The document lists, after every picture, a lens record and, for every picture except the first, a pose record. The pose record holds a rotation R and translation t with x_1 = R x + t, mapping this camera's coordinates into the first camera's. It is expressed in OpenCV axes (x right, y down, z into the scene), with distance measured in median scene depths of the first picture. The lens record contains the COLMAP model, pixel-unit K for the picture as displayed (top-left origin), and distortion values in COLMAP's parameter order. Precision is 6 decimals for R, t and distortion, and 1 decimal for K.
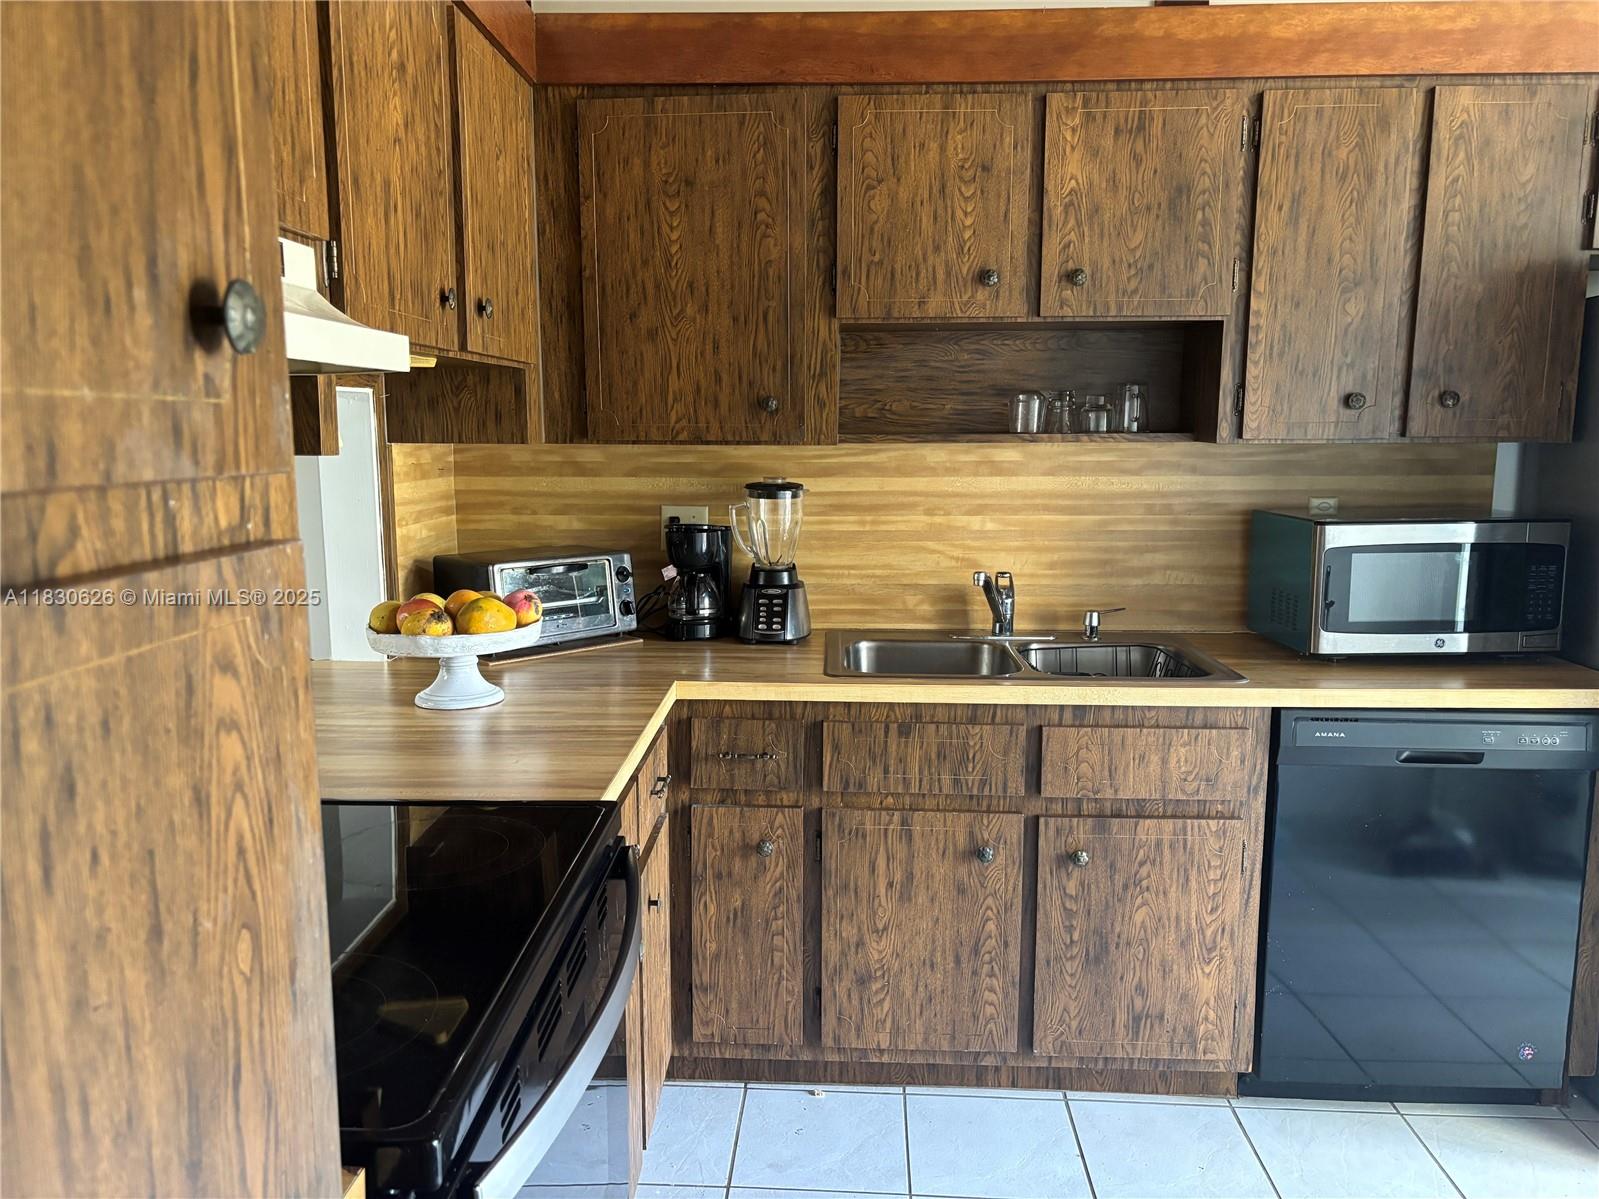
lens RADIAL K [[1213.3, 0, 784.2], [0, 1213.3, 604.1], [0, 0, 1]] dist [0.033180, -0.040298]
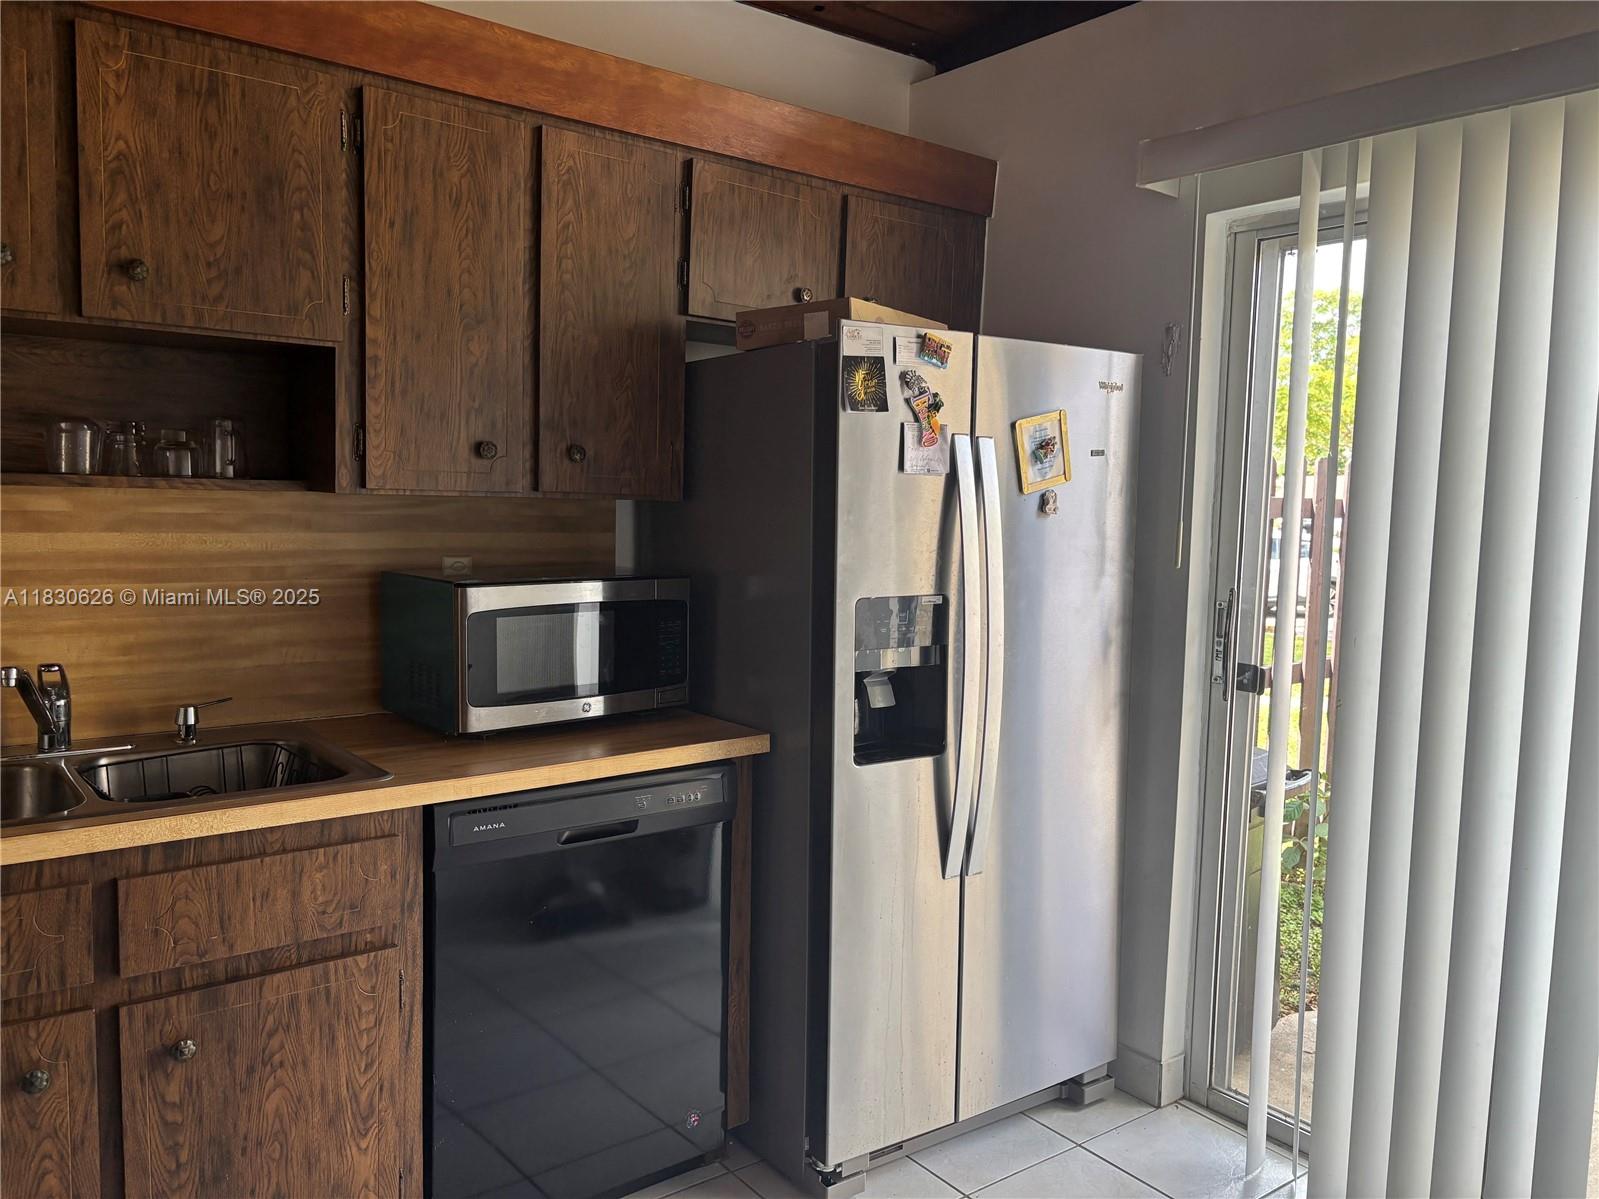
lens RADIAL K [[1208.6, 0, 790.6], [0, 1208.6, 603.0], [0, 0, 1]] dist [0.058546, -0.065457]
pose [[0.760728, -0.038281, 0.647940, 0.050257], [0.071166, 0.997160, -0.024642, -0.014670], [-0.645157, 0.064857, 0.761292, 0.174844]]
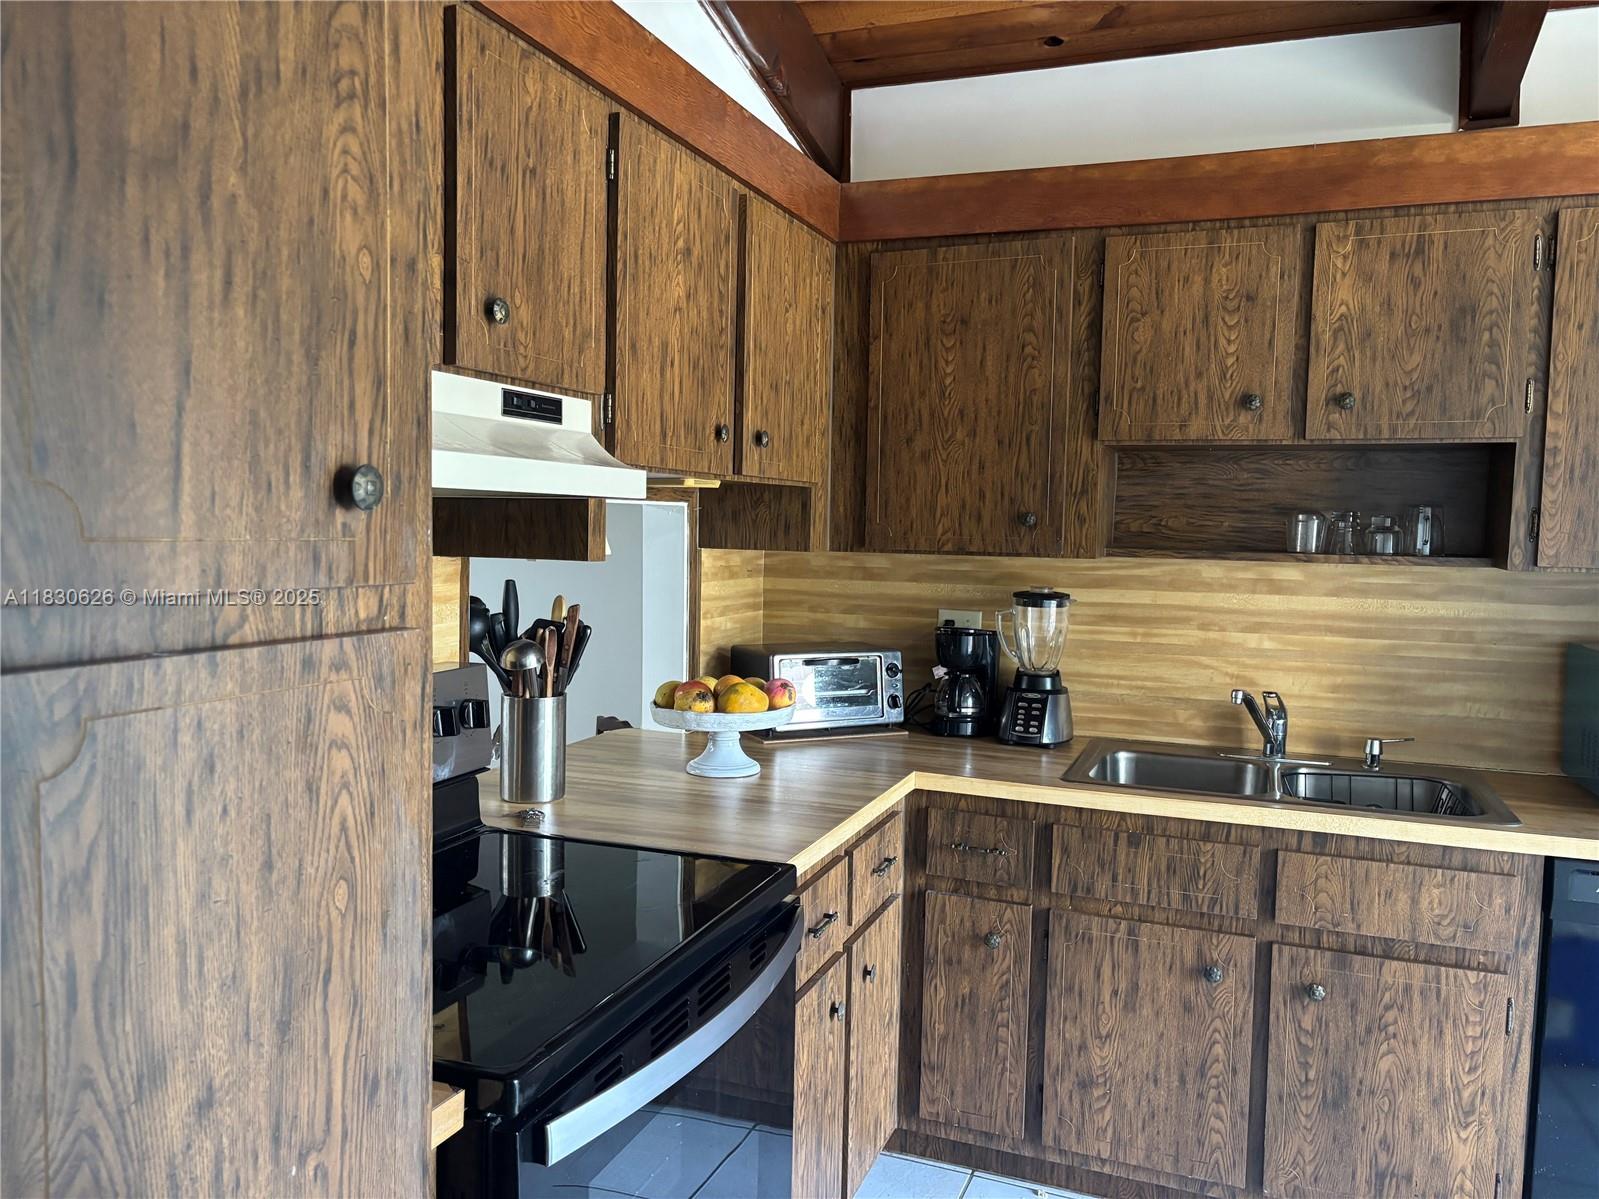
lens RADIAL K [[1208.6, 0, 790.6], [0, 1208.6, 603.0], [0, 0, 1]] dist [0.058546, -0.065457]
pose [[0.947383, 0.041140, -0.317446, 0.134935], [-0.066917, 0.995249, -0.070728, -0.002358], [0.313028, 0.088249, 0.945635, -0.072823]]
